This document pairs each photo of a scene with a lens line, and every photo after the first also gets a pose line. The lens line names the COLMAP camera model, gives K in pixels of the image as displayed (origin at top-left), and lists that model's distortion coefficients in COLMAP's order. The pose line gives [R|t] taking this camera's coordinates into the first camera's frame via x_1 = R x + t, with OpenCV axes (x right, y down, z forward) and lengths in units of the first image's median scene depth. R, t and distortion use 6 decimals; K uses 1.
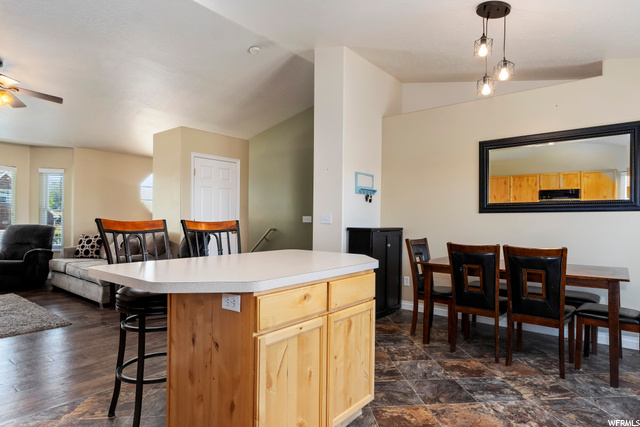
lens RADIAL K [[363.8, 0, 320.0], [0, 363.8, 218.3], [0, 0, 1]] dist [0.001320, -0.004867]
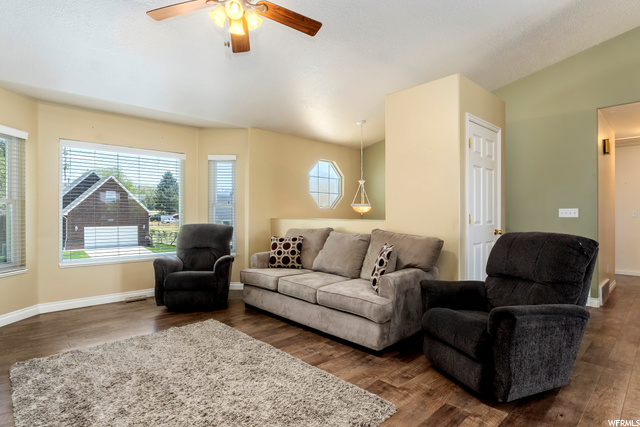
lens RADIAL K [[335.3, 0, 321.0], [0, 335.3, 217.4], [0, 0, 1]] dist [-0.004578, -0.002841]
pose [[0.990758, -0.011356, -0.135169, -0.501303], [0.012622, 0.999884, 0.008512, -0.000347], [0.135056, -0.010139, 0.990786, 0.340255]]
